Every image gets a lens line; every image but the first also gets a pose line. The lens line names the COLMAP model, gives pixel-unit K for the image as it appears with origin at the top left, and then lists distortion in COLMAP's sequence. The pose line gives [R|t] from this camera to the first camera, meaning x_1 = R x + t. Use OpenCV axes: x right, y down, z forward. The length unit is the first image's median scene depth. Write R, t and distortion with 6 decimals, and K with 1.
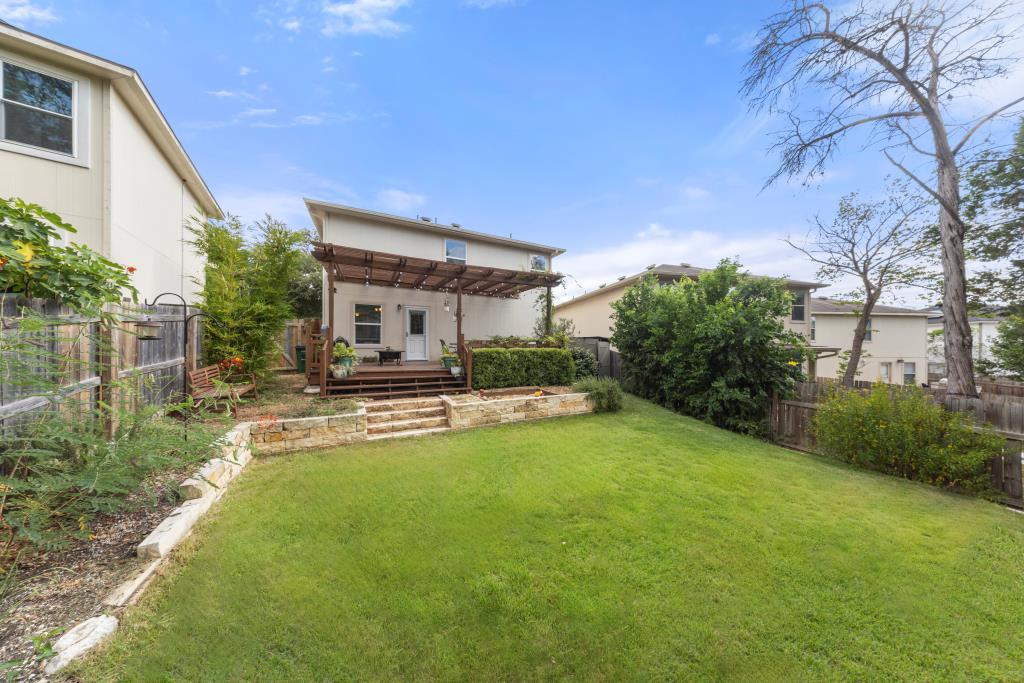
lens RADIAL K [[297.3, 0, 518.7], [0, 297.3, 346.9], [0, 0, 1]] dist [0.004415, -0.000512]
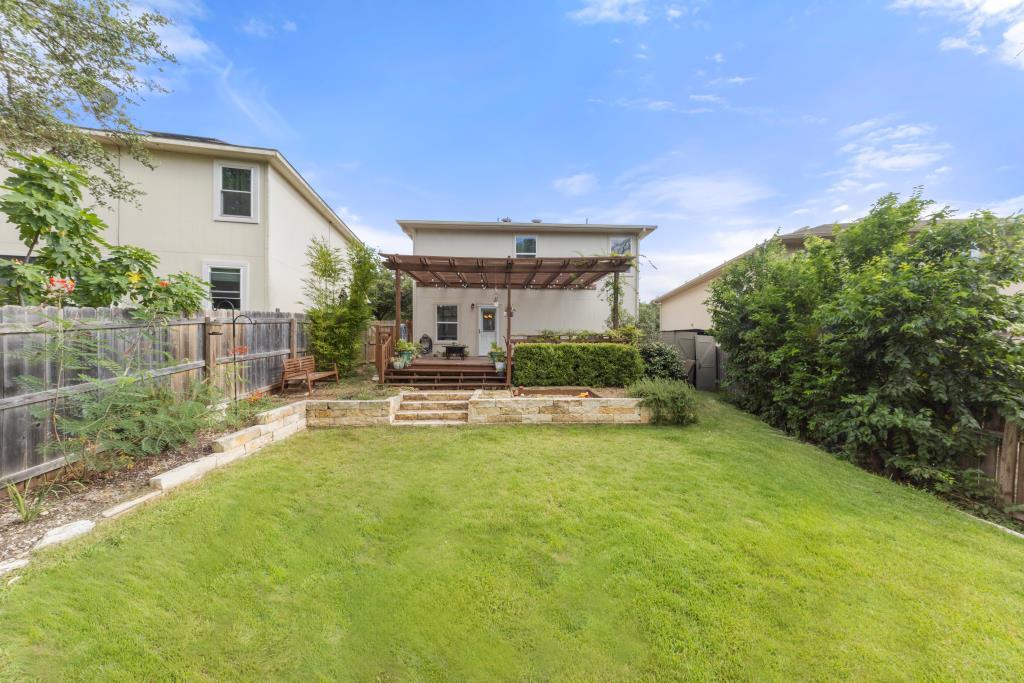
lens RADIAL K [[297.3, 0, 513.5], [0, 297.3, 345.5], [0, 0, 1]] dist [0.004415, -0.000512]
pose [[0.908104, -0.000601, -0.418744, 0.259516], [0.001610, 0.999997, 0.002056, 0.010364], [0.418742, -0.002541, 0.908102, 0.128215]]
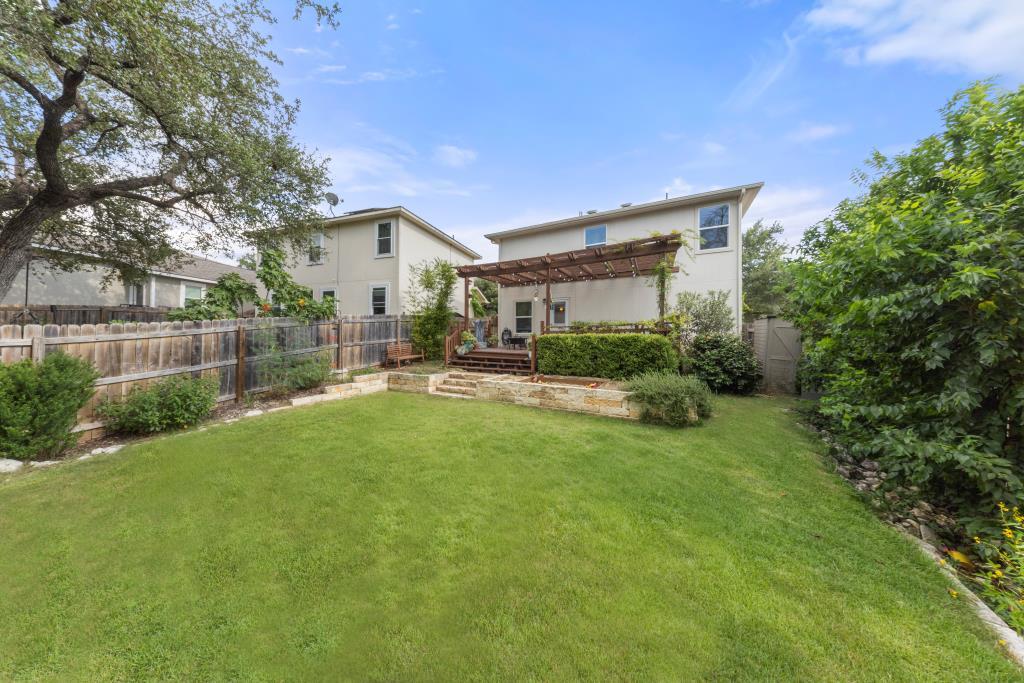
lens RADIAL K [[297.3, 0, 510.6], [0, 297.3, 337.2], [0, 0, 1]] dist [0.004415, -0.000512]
pose [[0.563932, -0.003049, -0.825816, 0.690991], [0.000174, 0.999994, -0.003573, 0.019921], [0.825821, 0.001872, 0.563929, 0.333981]]
